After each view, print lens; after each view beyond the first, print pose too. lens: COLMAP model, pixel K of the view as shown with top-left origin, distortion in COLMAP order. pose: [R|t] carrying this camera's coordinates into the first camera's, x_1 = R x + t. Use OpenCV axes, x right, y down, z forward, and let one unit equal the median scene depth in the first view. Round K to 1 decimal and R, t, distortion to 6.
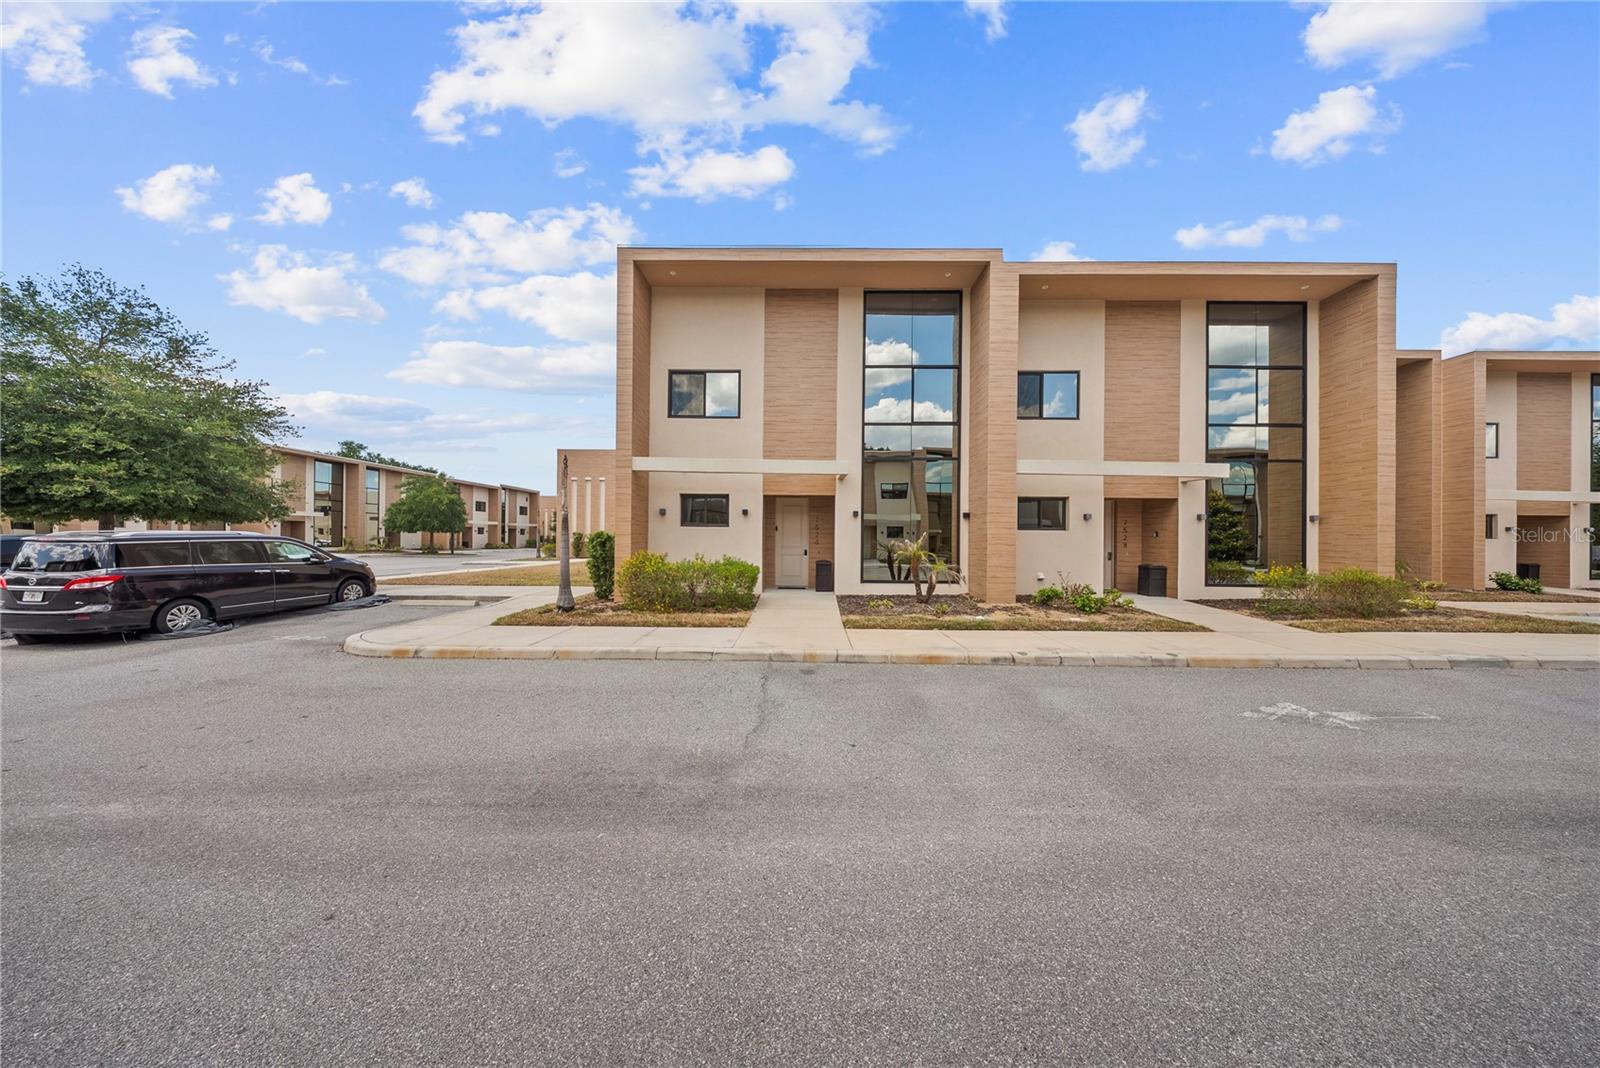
lens RADIAL K [[473.0, 0, 800.0], [0, 473.0, 534.0], [0, 0, 1]] dist [-0.000050, -0.000014]
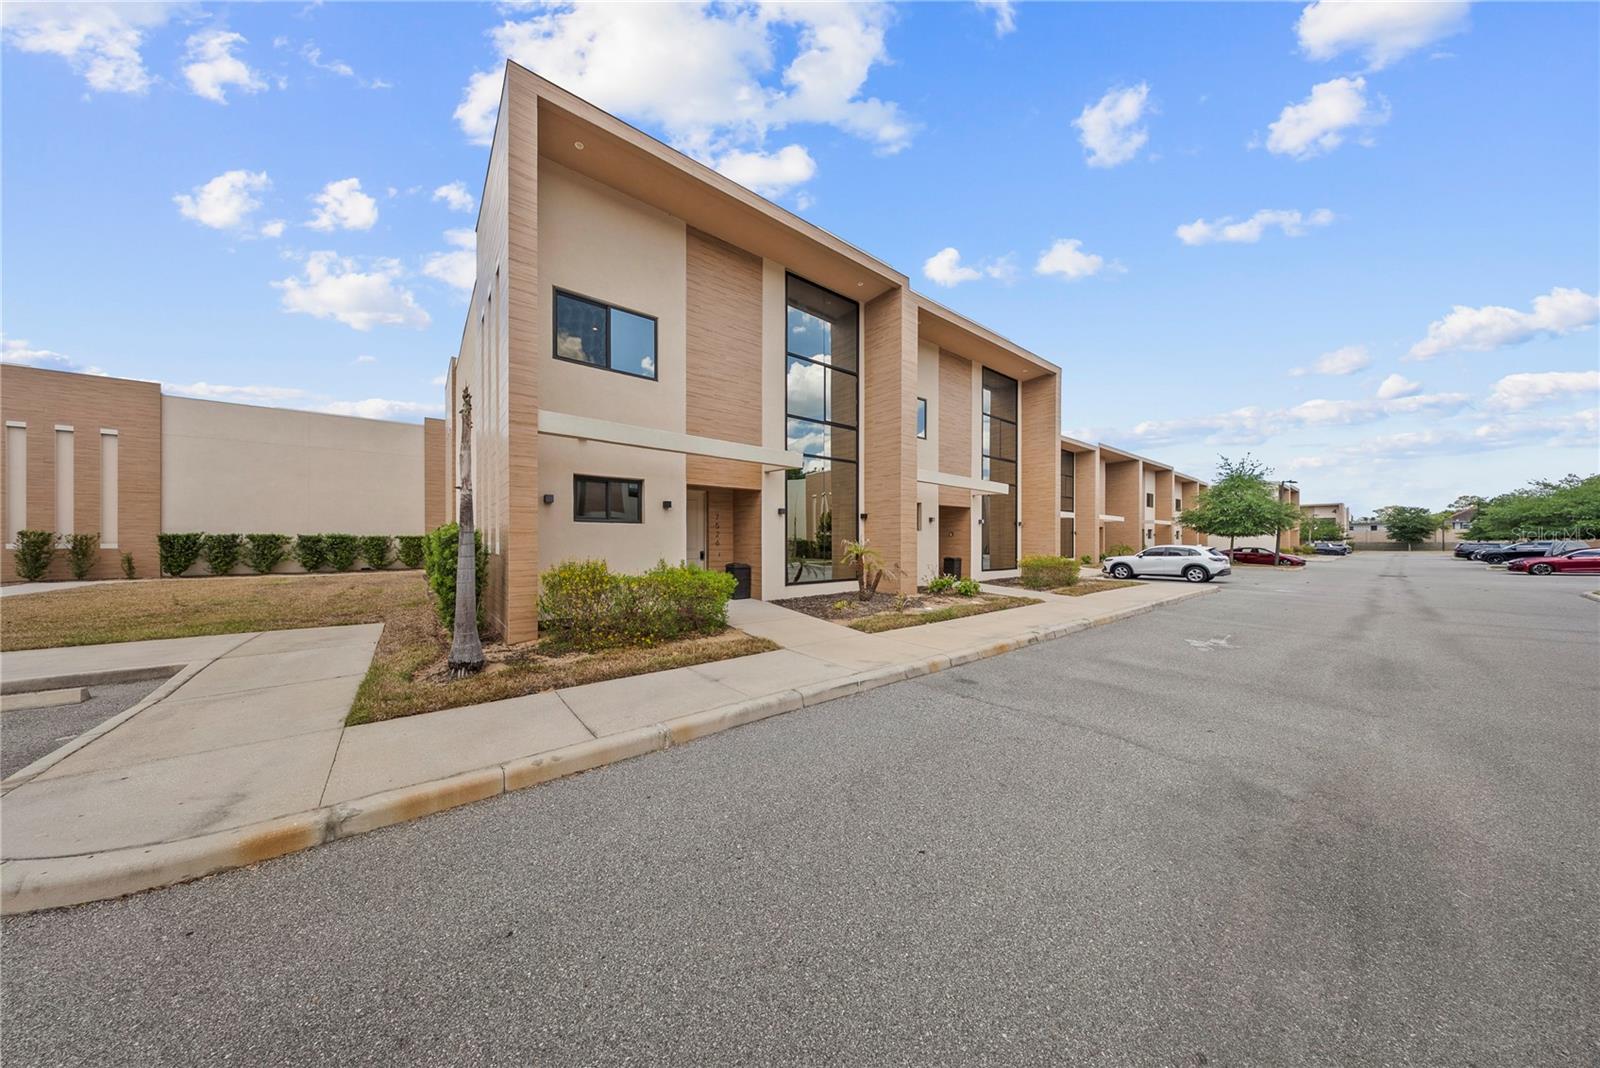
lens RADIAL K [[476.6, 0, 792.1], [0, 476.6, 539.7], [0, 0, 1]] dist [-0.001199, -0.000153]
pose [[0.779284, -0.005925, 0.626643, -0.487587], [0.000300, 0.999959, 0.009081, 0.004402], [-0.626671, -0.006889, 0.779253, 0.290964]]
